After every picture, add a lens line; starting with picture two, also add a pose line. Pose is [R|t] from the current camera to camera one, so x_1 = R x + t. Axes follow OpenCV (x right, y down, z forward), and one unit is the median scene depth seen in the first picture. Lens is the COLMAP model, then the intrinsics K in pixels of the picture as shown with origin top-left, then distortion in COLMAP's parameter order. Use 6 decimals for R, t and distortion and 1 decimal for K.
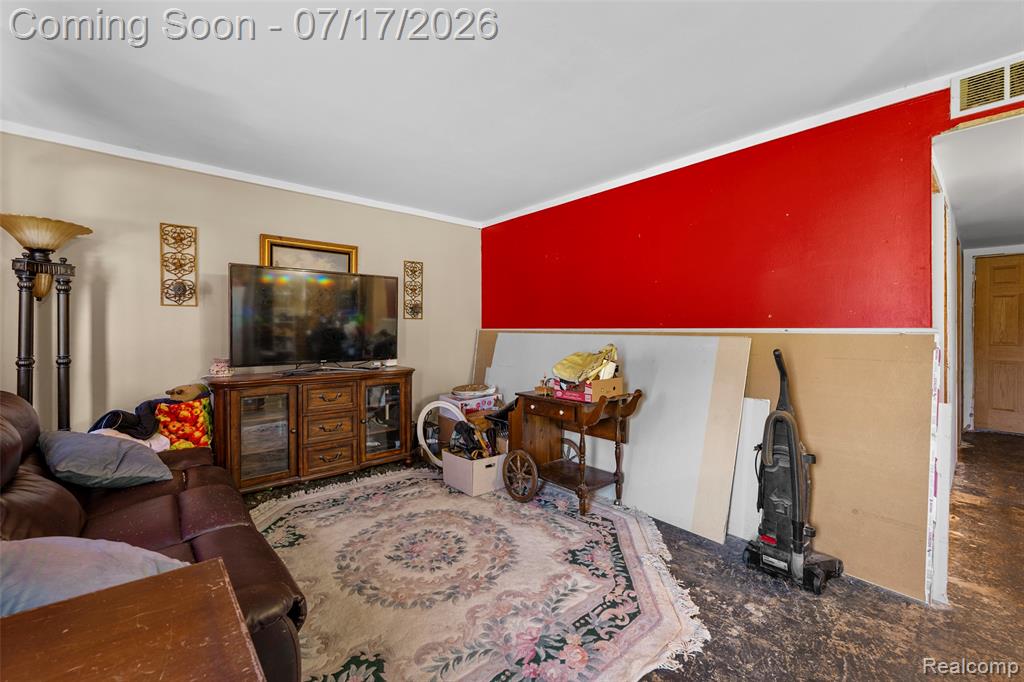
lens RADIAL K [[412.3, 0, 511.1], [0, 412.3, 331.7], [0, 0, 1]] dist [-0.002529, 0.000846]
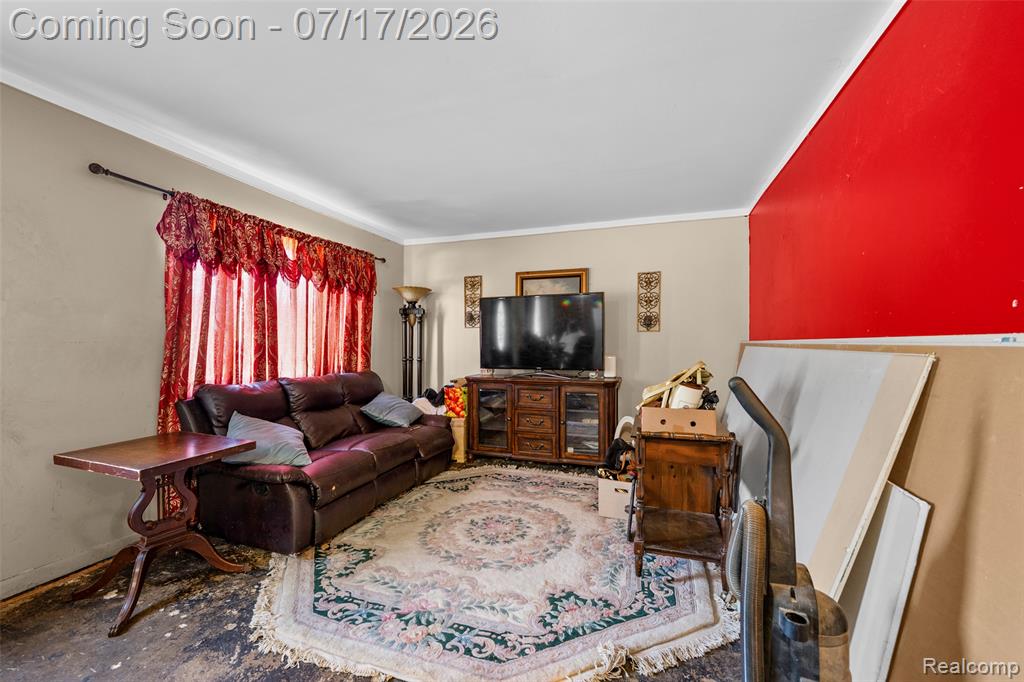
lens RADIAL K [[412.3, 0, 511.5], [0, 412.3, 345.6], [0, 0, 1]] dist [-0.002529, 0.000846]
pose [[0.506687, 0.002745, -0.862126, 0.731612], [-0.002843, 0.999995, 0.001513, 0.002954], [0.862126, 0.001684, 0.506692, 0.388183]]
